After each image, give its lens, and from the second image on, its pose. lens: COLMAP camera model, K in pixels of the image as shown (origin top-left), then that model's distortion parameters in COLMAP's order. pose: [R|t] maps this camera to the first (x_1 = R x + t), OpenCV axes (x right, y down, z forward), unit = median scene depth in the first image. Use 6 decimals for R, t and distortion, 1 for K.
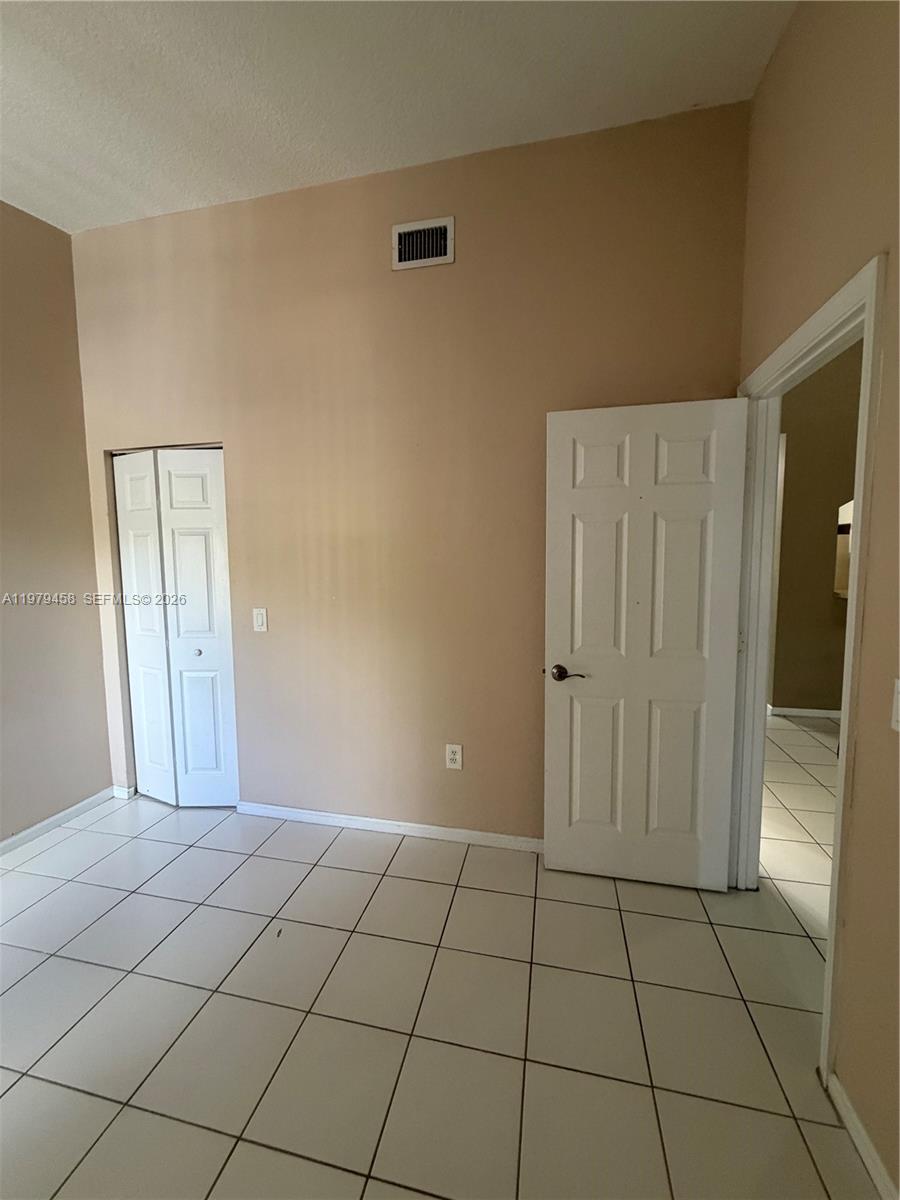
lens RADIAL K [[479.9, 0, 451.3], [0, 479.9, 599.2], [0, 0, 1]] dist [-0.000721, 0.000026]
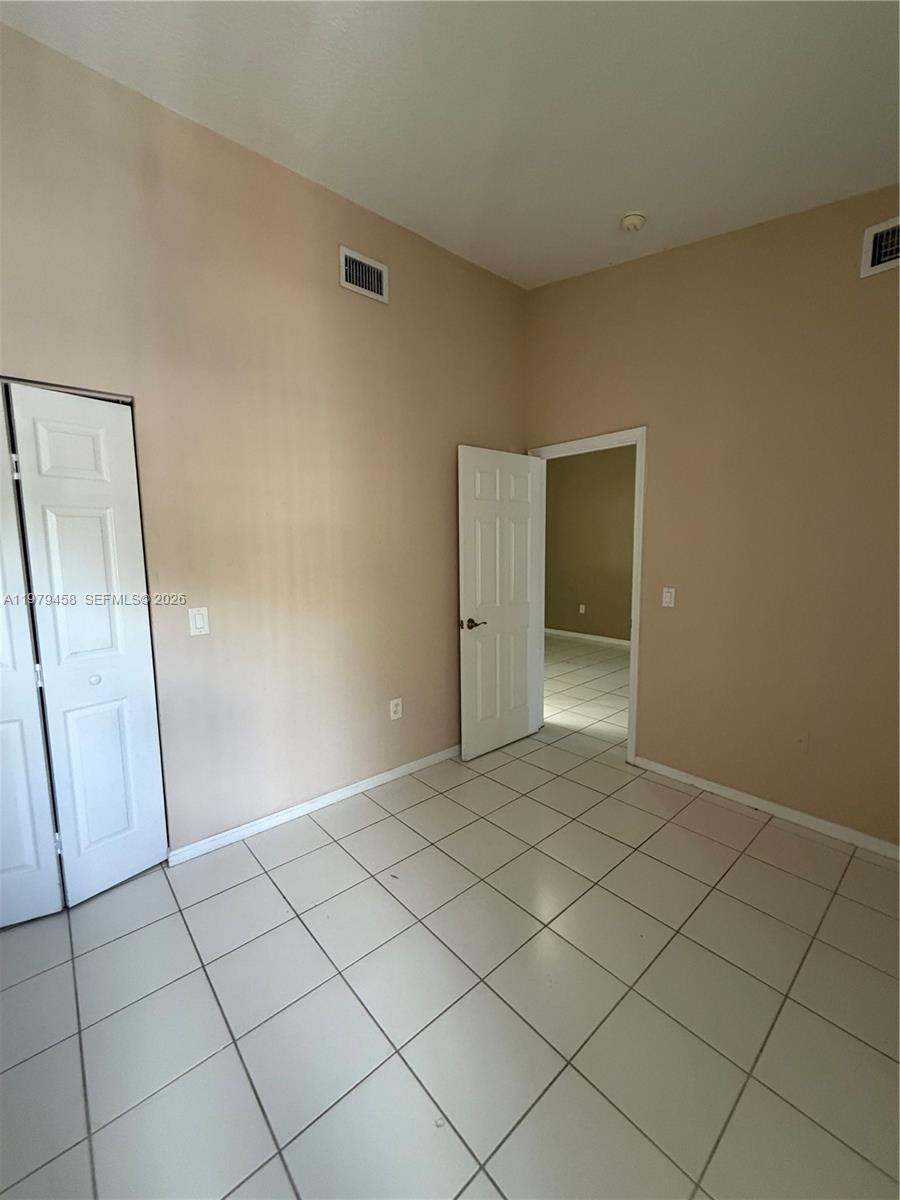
lens RADIAL K [[479.9, 0, 446.5], [0, 479.9, 598.2], [0, 0, 1]] dist [-0.000721, 0.000026]
pose [[0.593755, -0.090424, 0.799549, -0.938395], [0.079261, 0.995406, 0.053714, -0.009186], [-0.800733, 0.031480, 0.598194, 0.168275]]
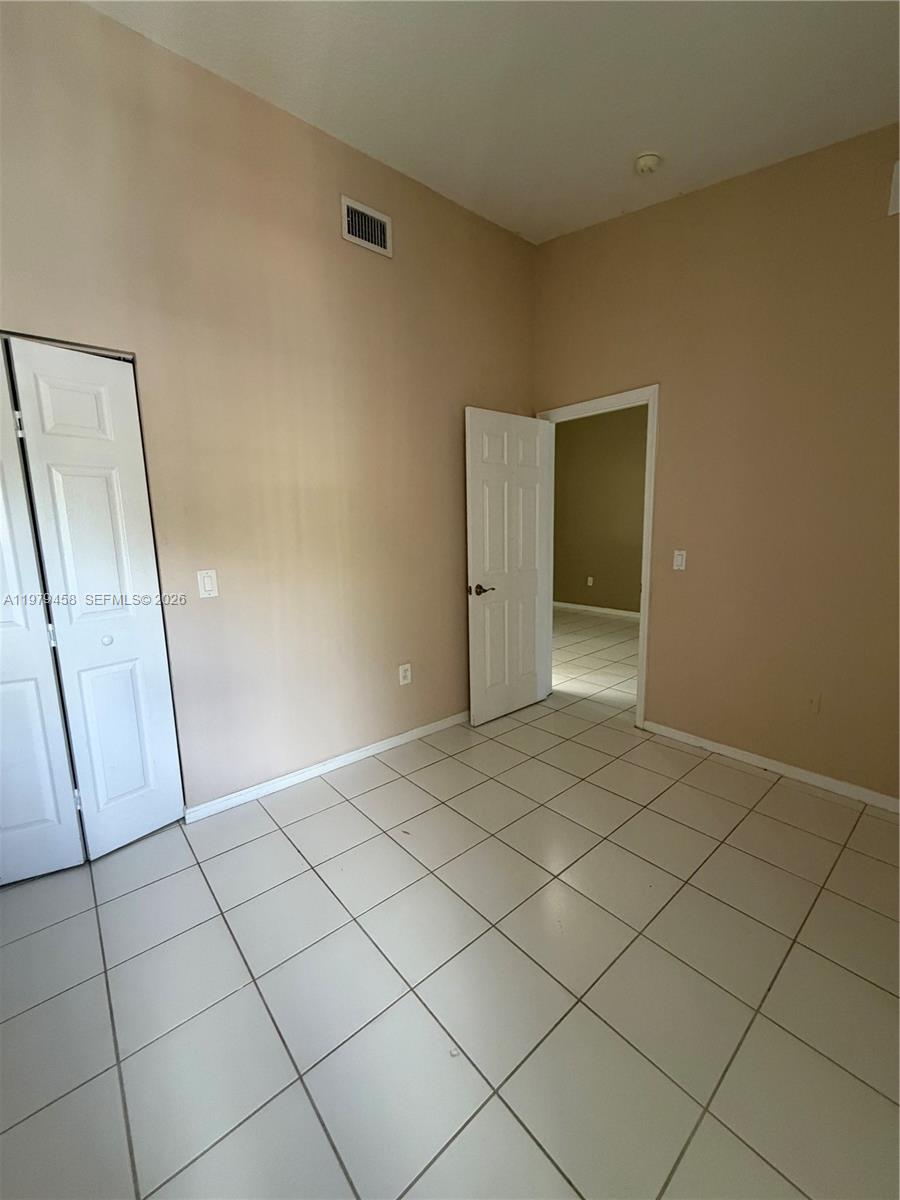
lens RADIAL K [[479.9, 0, 446.4], [0, 479.9, 598.3], [0, 0, 1]] dist [-0.000721, 0.000026]
pose [[0.603810, -0.129608, 0.786521, -0.939823], [0.088184, 0.991498, 0.095686, 0.028489], [-0.792235, 0.011582, 0.610106, 0.176796]]
